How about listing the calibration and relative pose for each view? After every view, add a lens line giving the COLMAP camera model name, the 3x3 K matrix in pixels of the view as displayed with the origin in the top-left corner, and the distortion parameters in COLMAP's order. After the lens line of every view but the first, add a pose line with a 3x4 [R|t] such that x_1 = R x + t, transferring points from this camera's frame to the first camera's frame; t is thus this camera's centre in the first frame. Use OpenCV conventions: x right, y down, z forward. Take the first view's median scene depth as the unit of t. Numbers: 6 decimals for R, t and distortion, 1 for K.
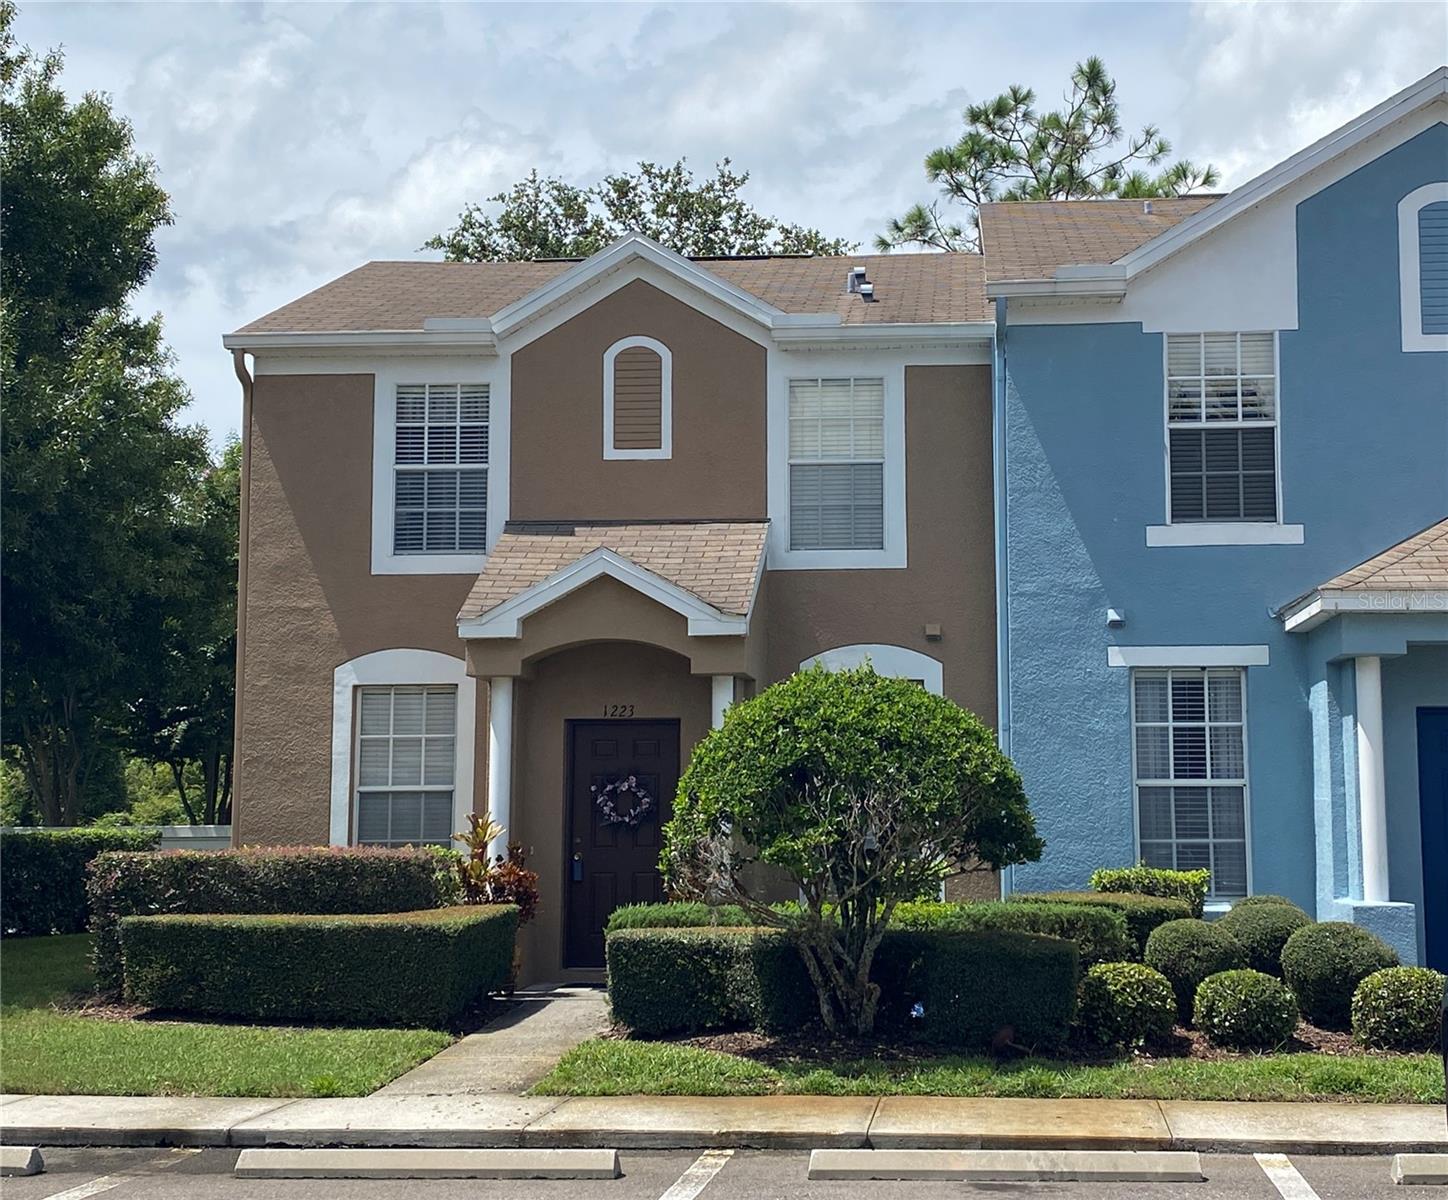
lens RADIAL K [[2246.5, 0, 725.3], [0, 2246.5, 567.5], [0, 0, 1]] dist [0.215614, -0.846688]
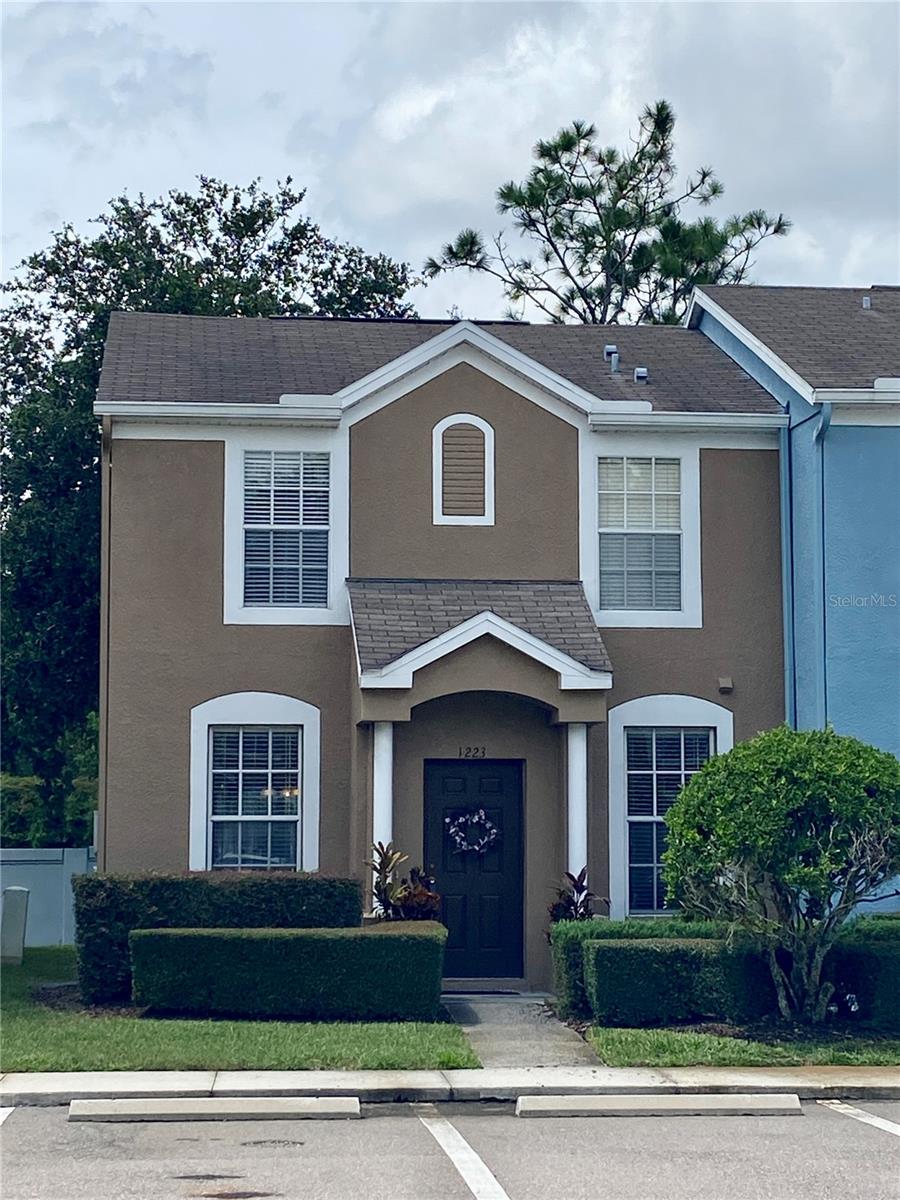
lens RADIAL K [[2480.6, 0, 450.0], [0, 2480.6, 600.0], [0, 0, 1]] dist [0.177137, -0.528723]
pose [[0.986590, 0.020503, 0.161928, -0.243968], [-0.022728, 0.999671, 0.011896, -0.025396], [-0.161631, -0.015416, 0.986731, -0.212745]]
